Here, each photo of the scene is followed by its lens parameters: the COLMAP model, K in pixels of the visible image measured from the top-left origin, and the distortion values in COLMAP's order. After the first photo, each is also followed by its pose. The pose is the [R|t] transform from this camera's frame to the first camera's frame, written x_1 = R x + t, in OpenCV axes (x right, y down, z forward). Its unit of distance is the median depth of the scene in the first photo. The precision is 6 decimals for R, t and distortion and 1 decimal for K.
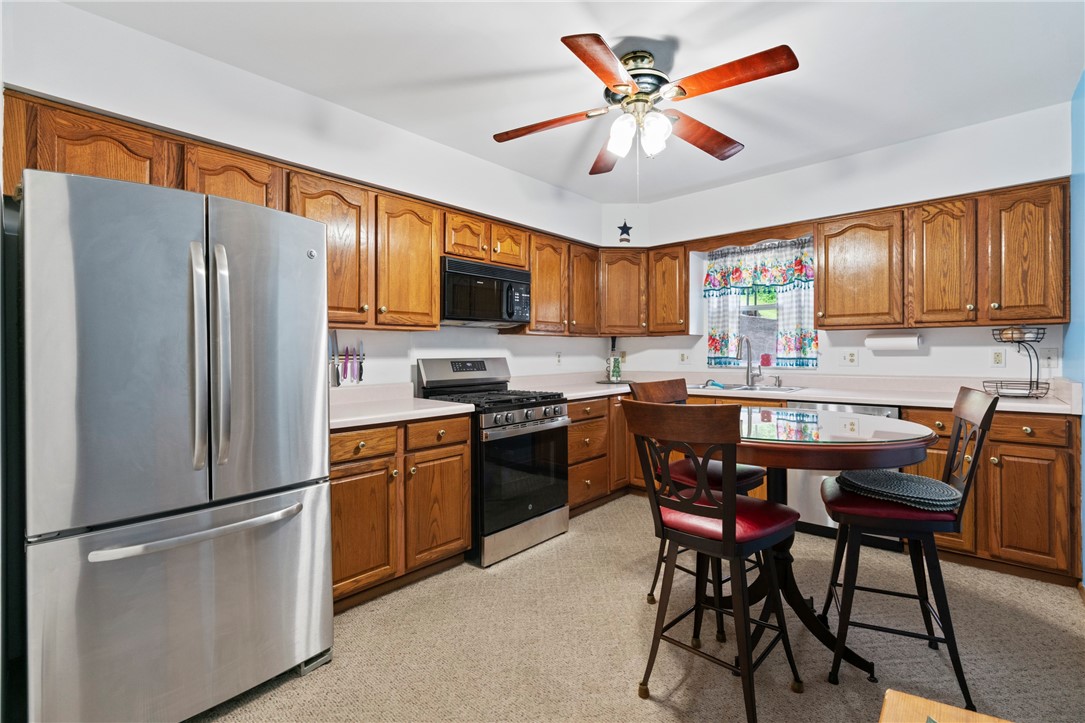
lens RADIAL K [[486.4, 0, 542.5], [0, 486.4, 361.5], [0, 0, 1]] dist [0.000738, 0.000249]
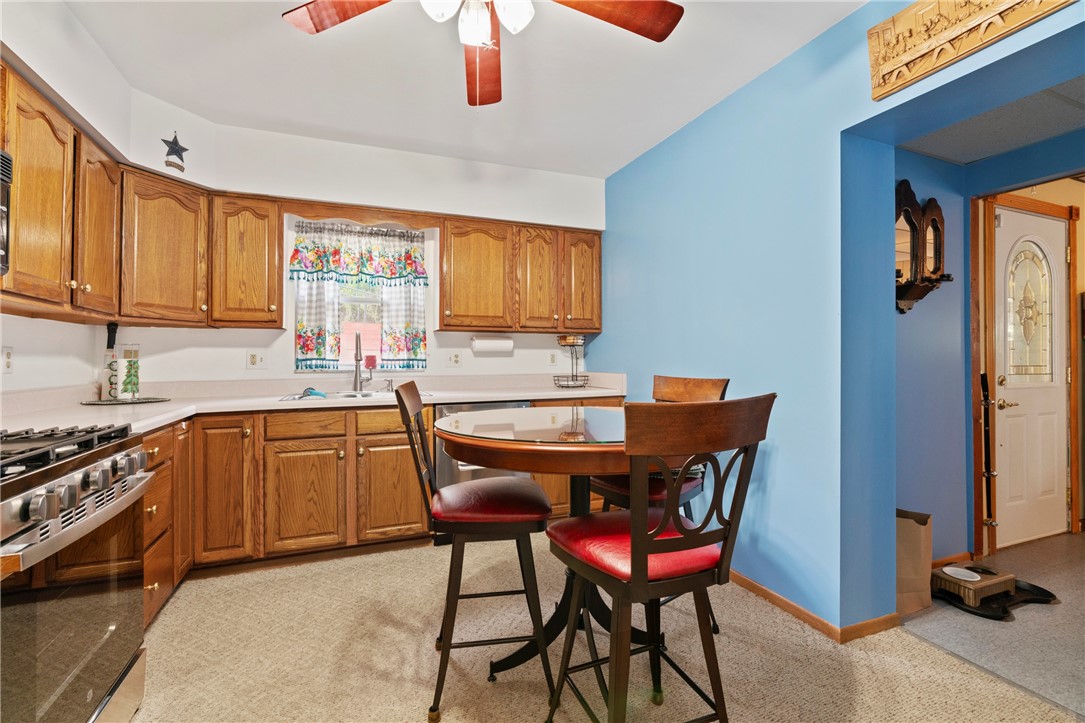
lens RADIAL K [[486.4, 0, 542.5], [0, 486.4, 361.5], [0, 0, 1]] dist [0.000738, 0.000249]
pose [[0.447802, 0.000903, 0.894132, -0.184856], [0.017078, 0.999808, -0.009562, 0.010155], [-0.893970, 0.019552, 0.447700, 0.349199]]
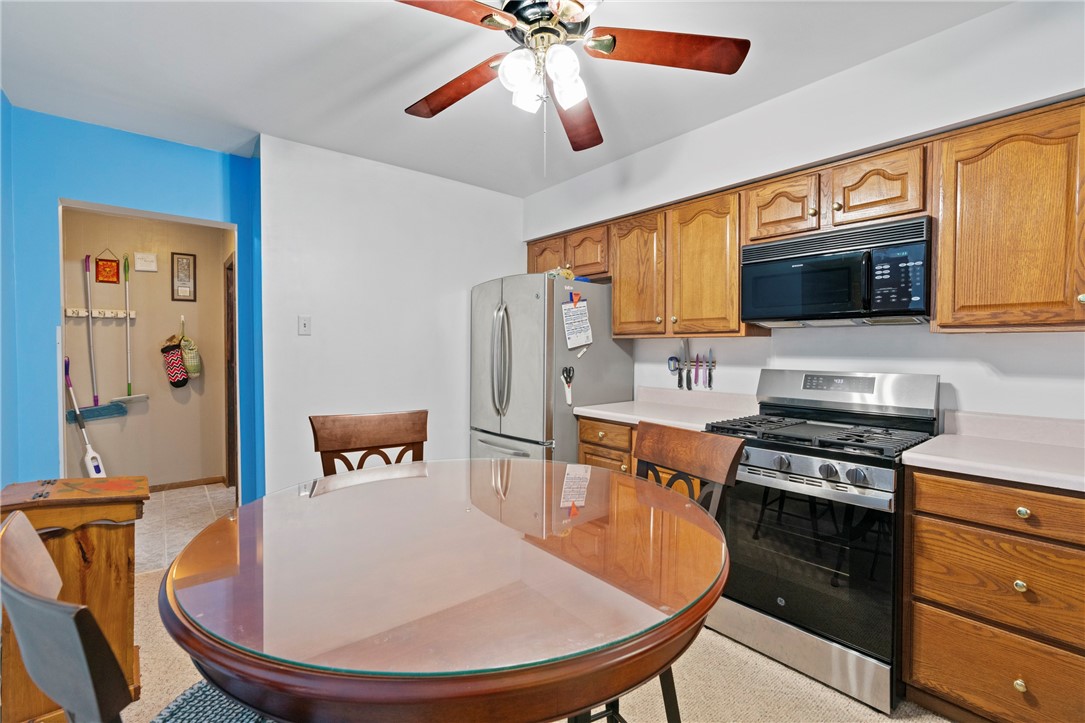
lens RADIAL K [[486.4, 0, 542.5], [0, 486.4, 361.5], [0, 0, 1]] dist [0.000738, 0.000249]
pose [[-0.129606, 0.026767, -0.991204, 0.519305], [-0.023723, 0.999266, 0.030086, -0.028489], [0.991282, 0.027413, -0.128876, 0.598524]]
